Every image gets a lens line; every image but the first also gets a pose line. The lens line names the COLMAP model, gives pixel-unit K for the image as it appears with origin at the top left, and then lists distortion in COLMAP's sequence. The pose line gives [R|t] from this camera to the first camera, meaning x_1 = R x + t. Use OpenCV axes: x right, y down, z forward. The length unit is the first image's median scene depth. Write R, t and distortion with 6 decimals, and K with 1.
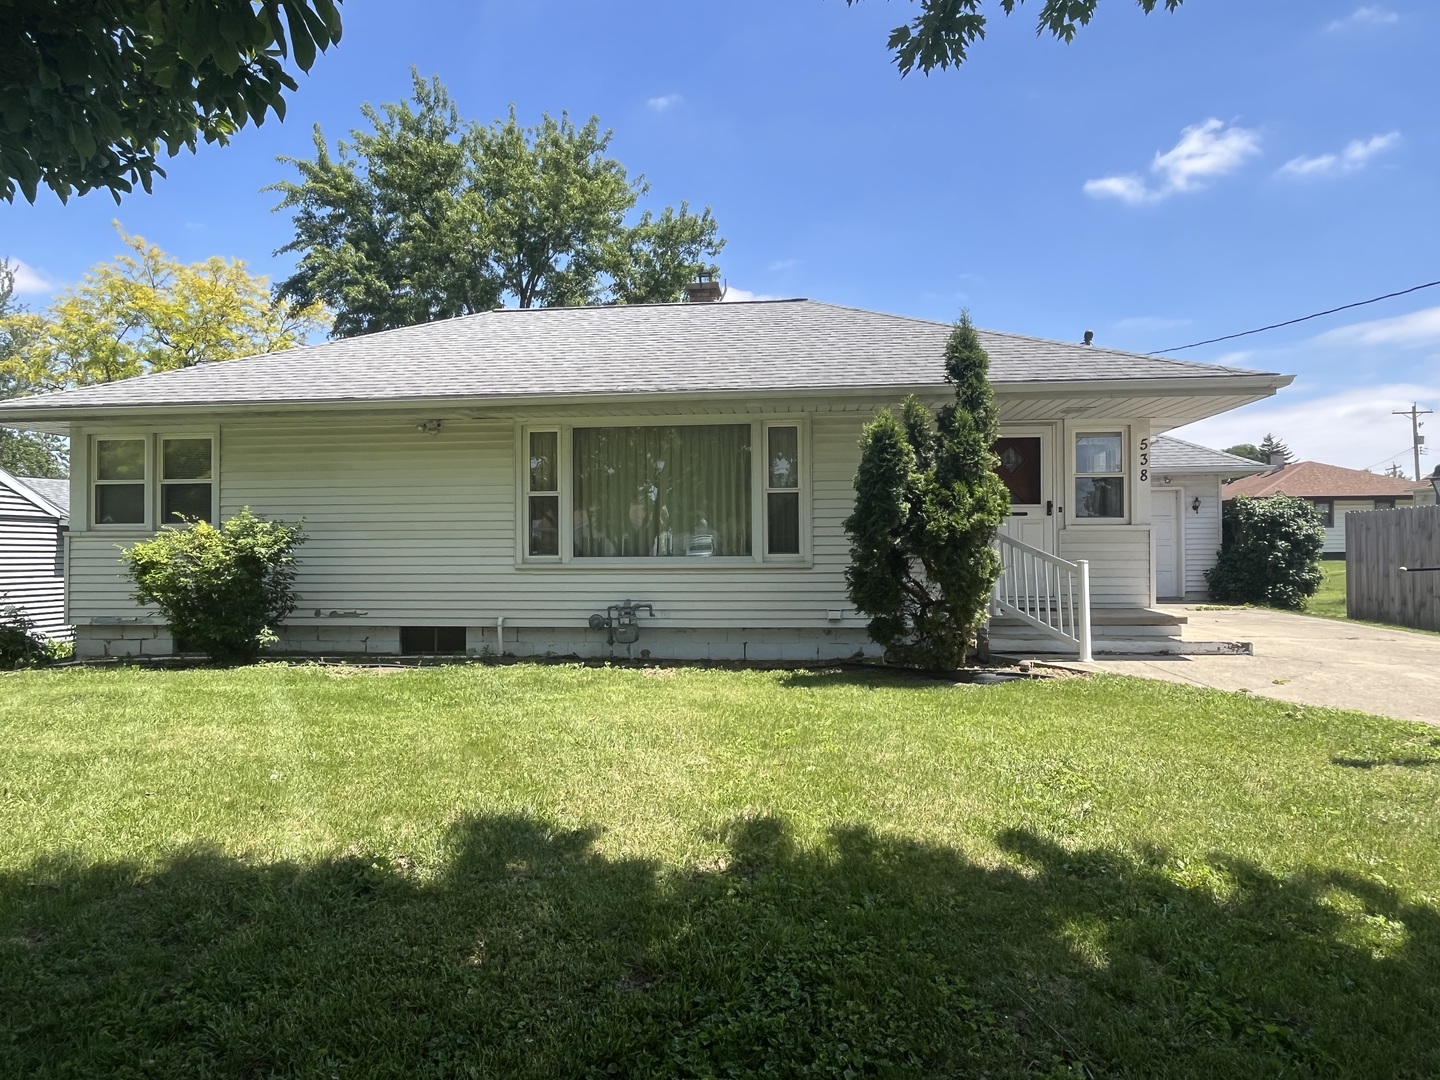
lens RADIAL K [[893.0, 0, 720.0], [0, 893.0, 540.0], [0, 0, 1]] dist [0.001558, 0.000237]
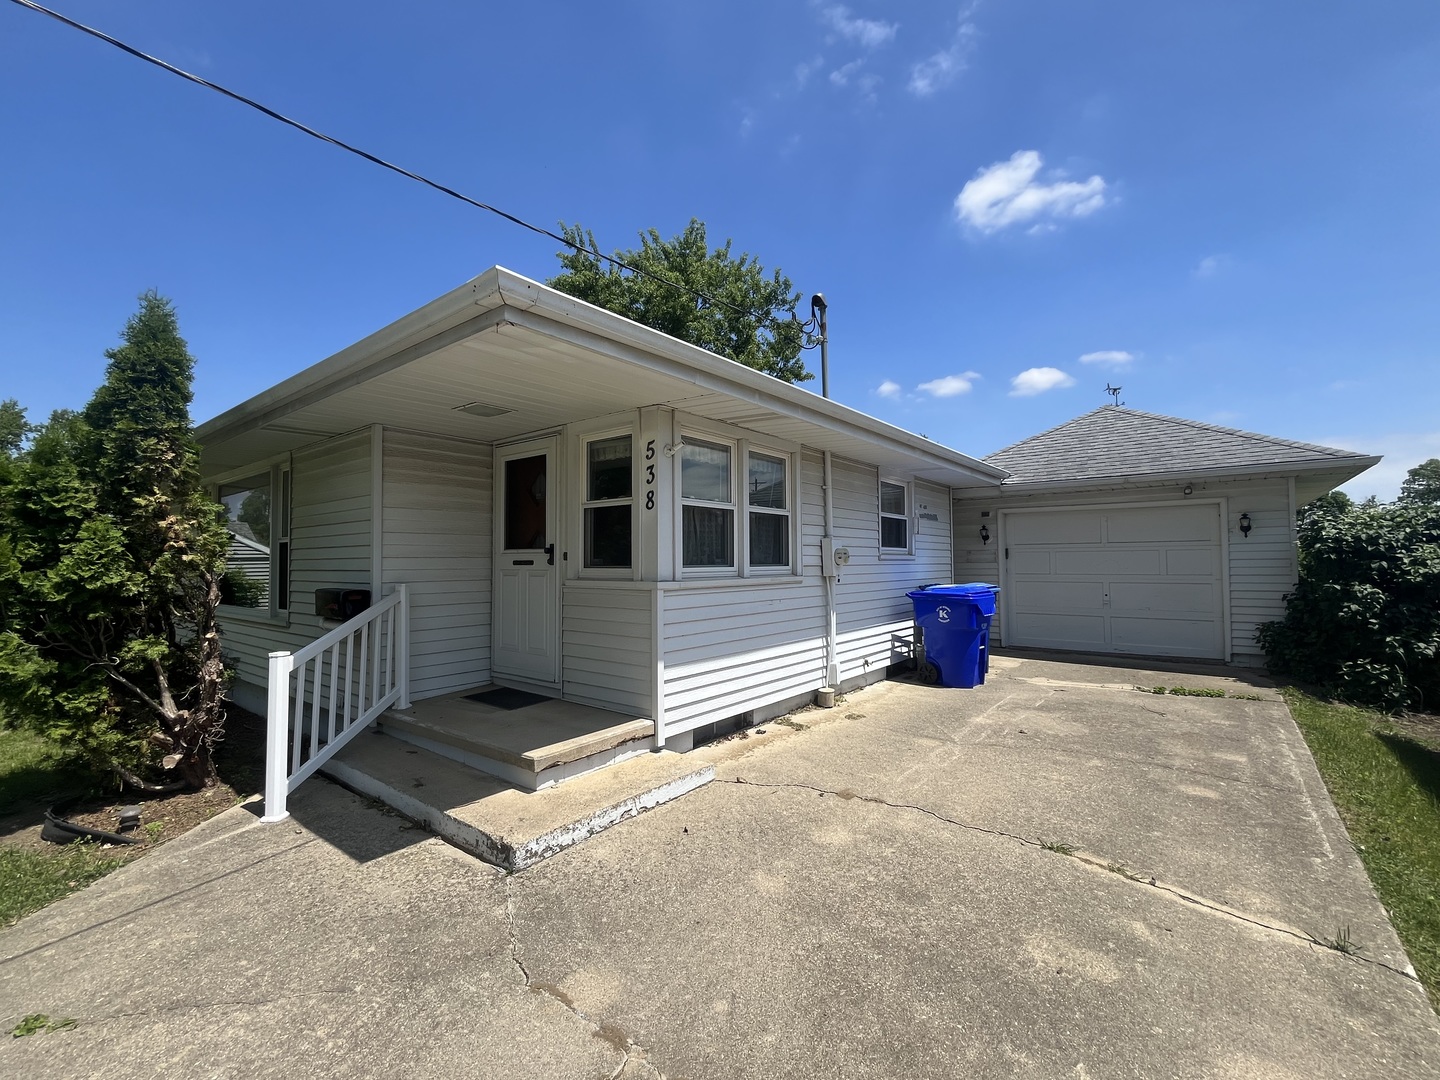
lens RADIAL K [[622.7, 0, 720.0], [0, 622.7, 540.0], [0, 0, 1]] dist [0.001067, 0.000058]
pose [[0.852967, -0.017449, -0.521673, 0.480750], [0.008634, 0.999776, -0.019323, -0.023943], [0.521893, 0.011978, 0.852927, 0.432352]]
